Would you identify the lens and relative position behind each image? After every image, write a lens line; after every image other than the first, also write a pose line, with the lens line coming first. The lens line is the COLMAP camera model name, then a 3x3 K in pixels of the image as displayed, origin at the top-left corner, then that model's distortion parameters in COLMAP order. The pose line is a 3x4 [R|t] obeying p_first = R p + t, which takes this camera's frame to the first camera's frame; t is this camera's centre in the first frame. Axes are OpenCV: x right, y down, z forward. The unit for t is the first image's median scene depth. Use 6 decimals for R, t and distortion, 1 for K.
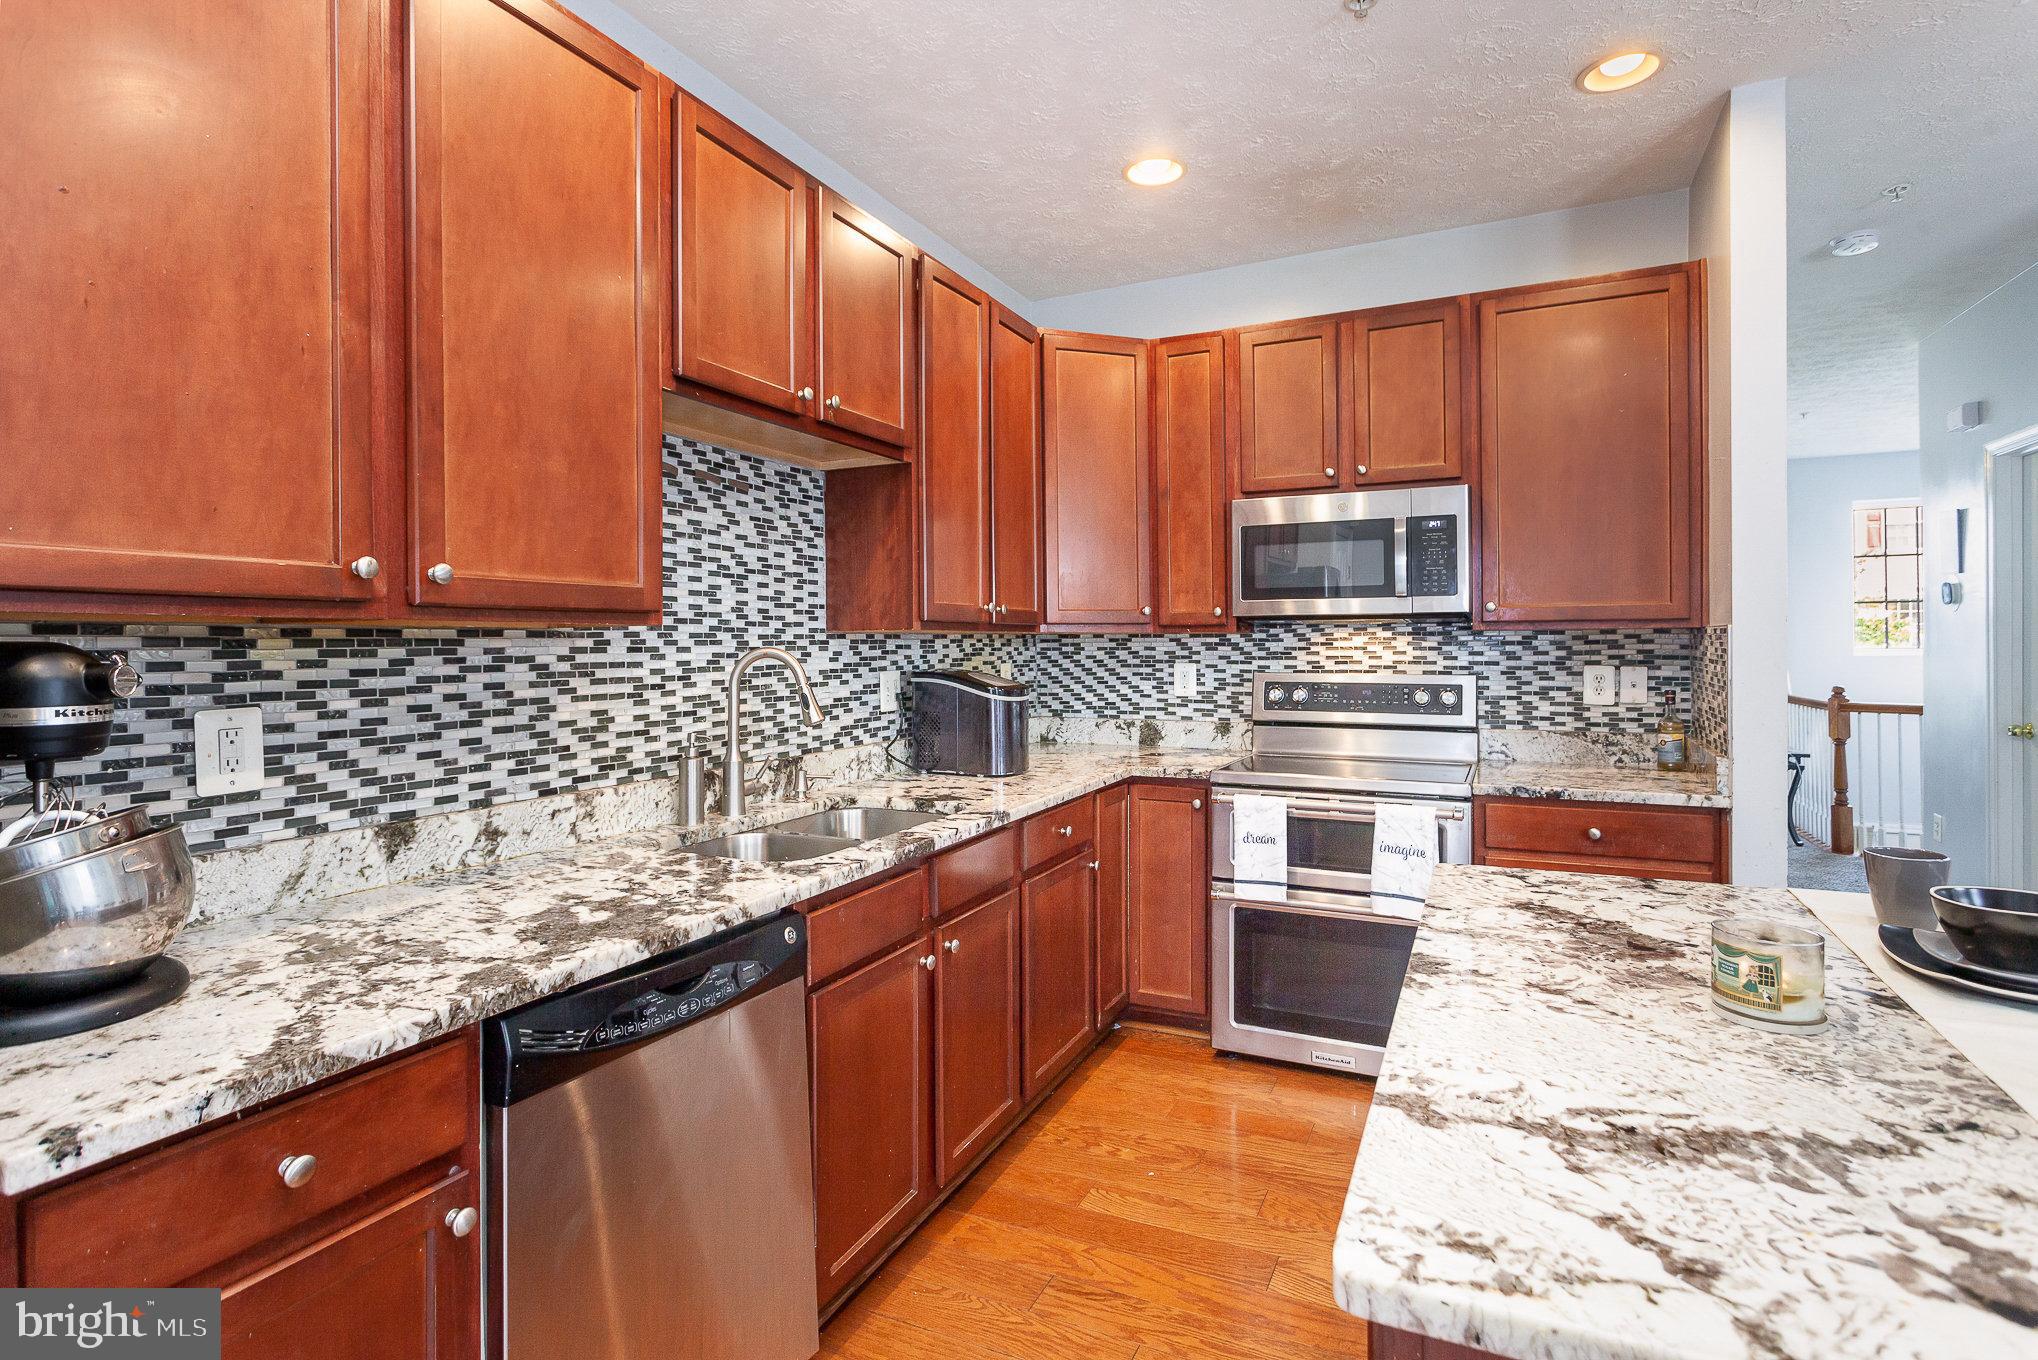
lens RADIAL K [[1002.3, 0, 1028.9], [0, 1002.3, 638.5], [0, 0, 1]] dist [-0.029237, 0.029132]
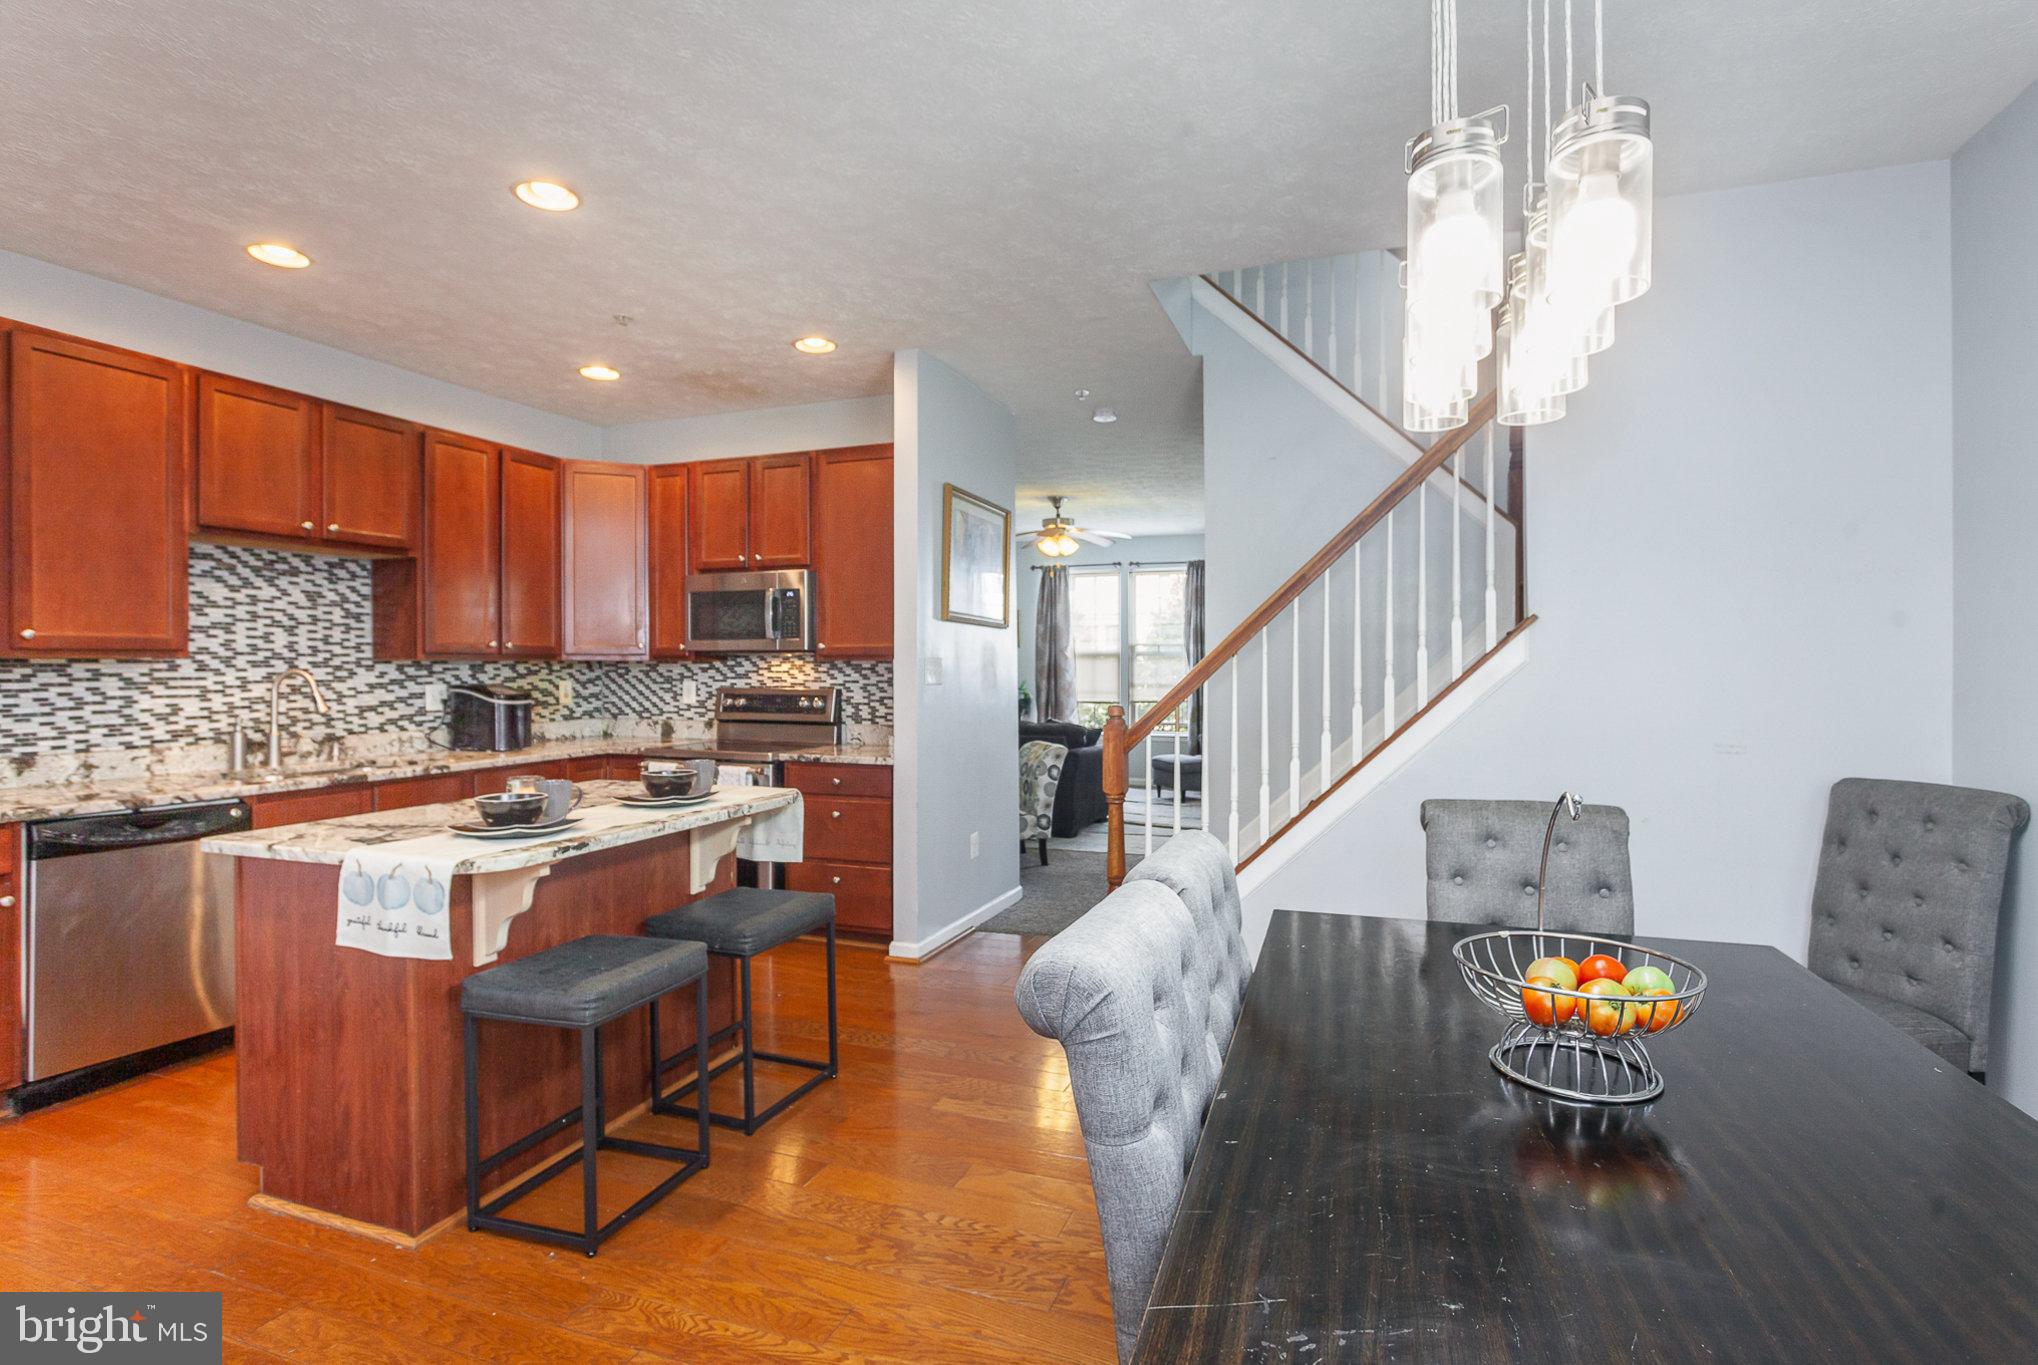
lens RADIAL K [[1006.2, 0, 1021.5], [0, 1006.2, 665.9], [0, 0, 1]] dist [0.020493, -0.009878]
pose [[0.997617, 0.006043, 0.068734, 0.740323], [-0.006379, 0.999969, 0.004672, -0.010939], [-0.068703, -0.005099, 0.997624, -0.708937]]
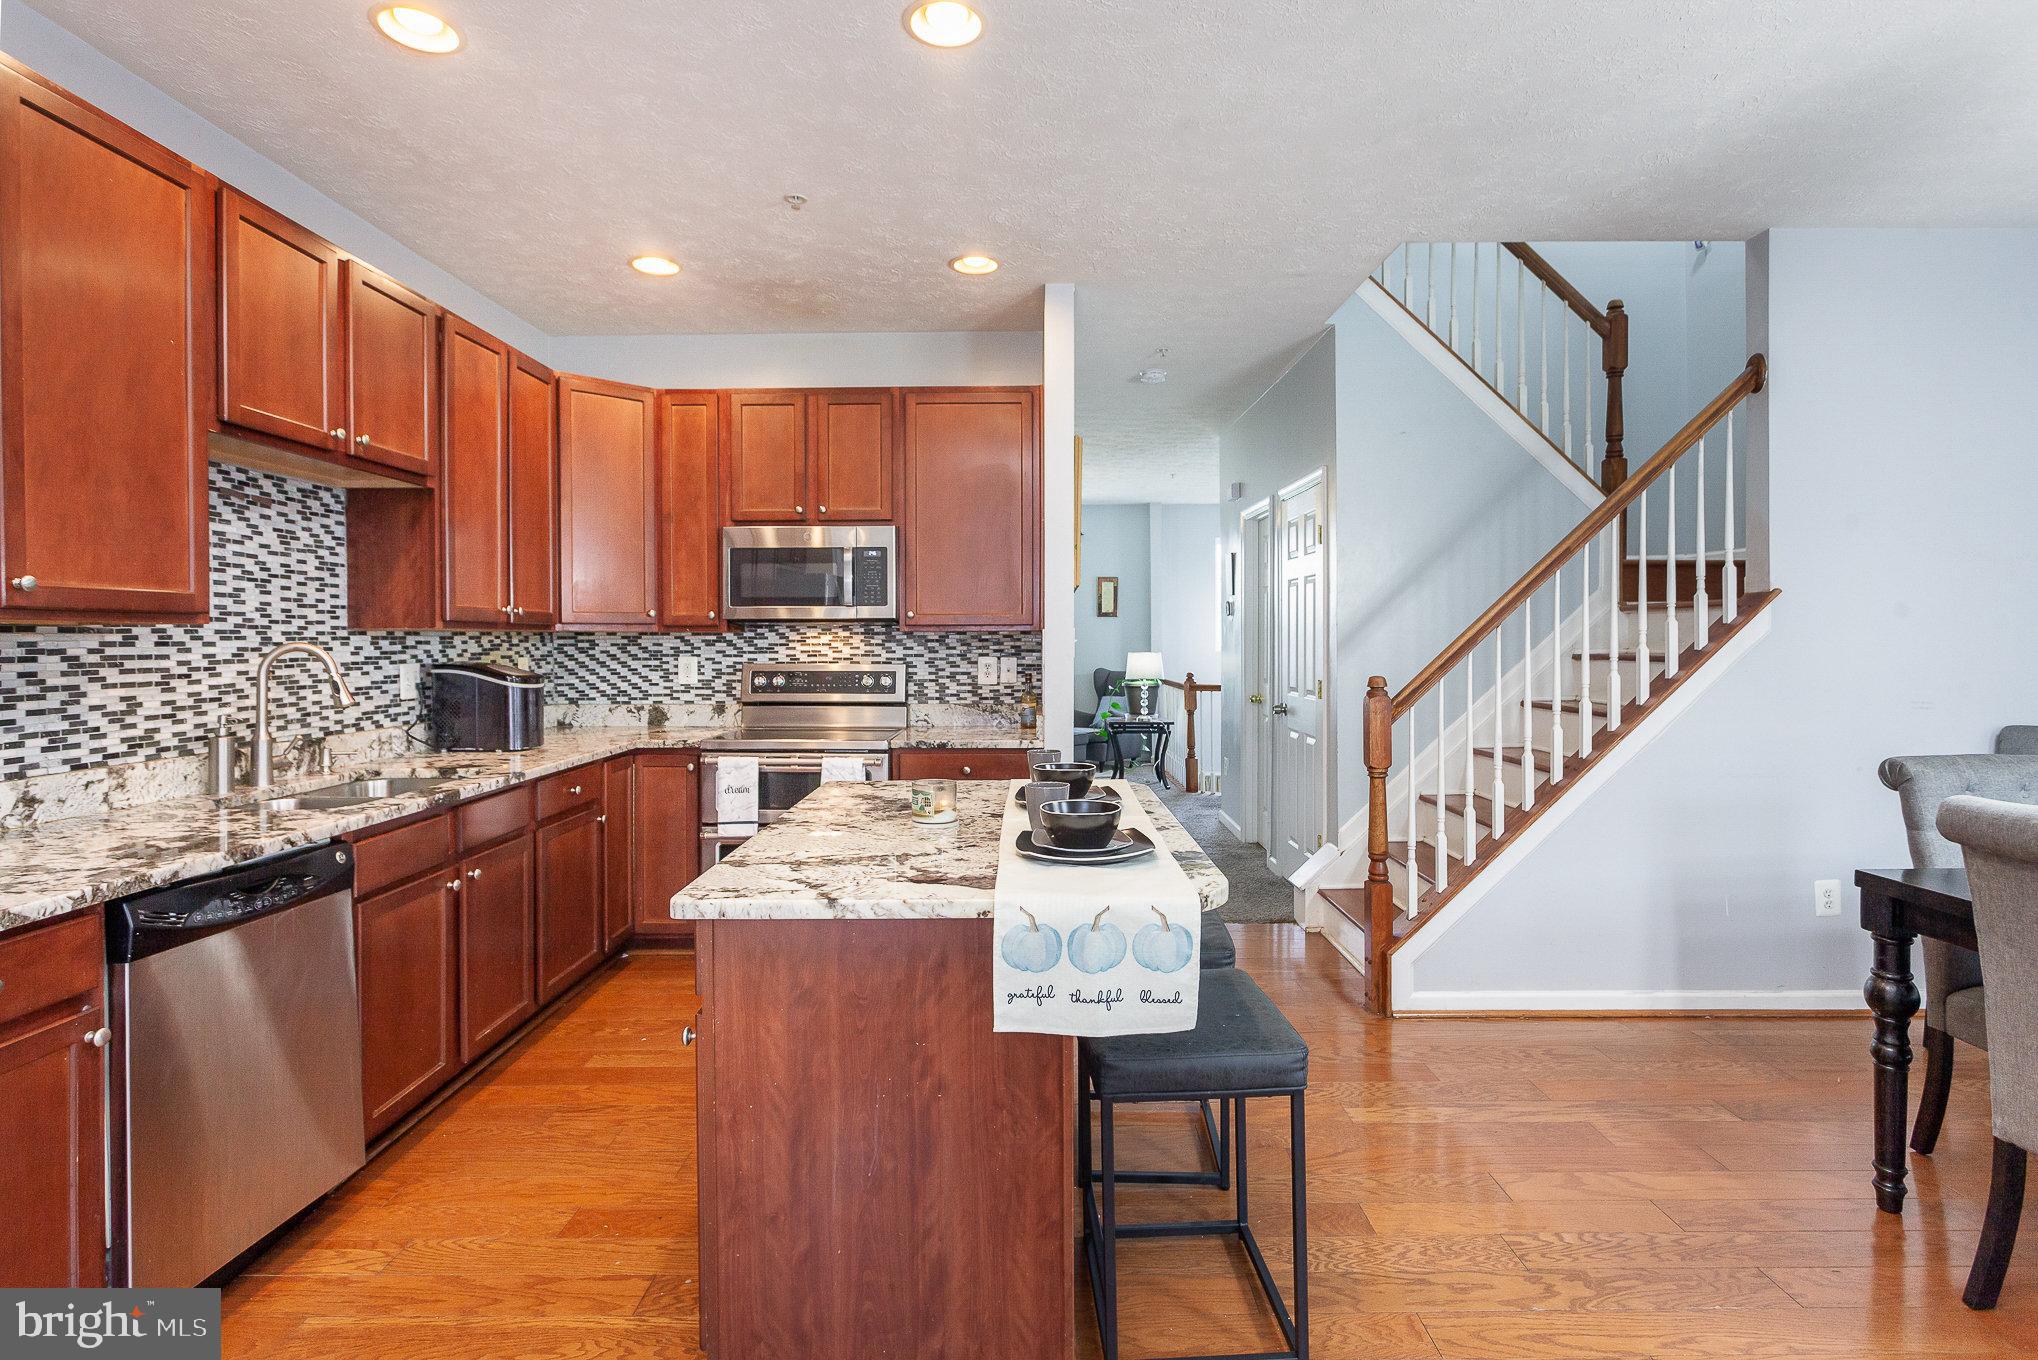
lens RADIAL K [[1003.2, 0, 1019.0], [0, 1003.2, 645.5], [0, 0, 1]] dist [-0.002172, 0.001047]
pose [[0.907478, 0.001140, 0.420098, 0.012877], [-0.004922, 0.999957, 0.007919, -0.000845], [-0.420071, -0.009254, 0.907444, -0.368923]]
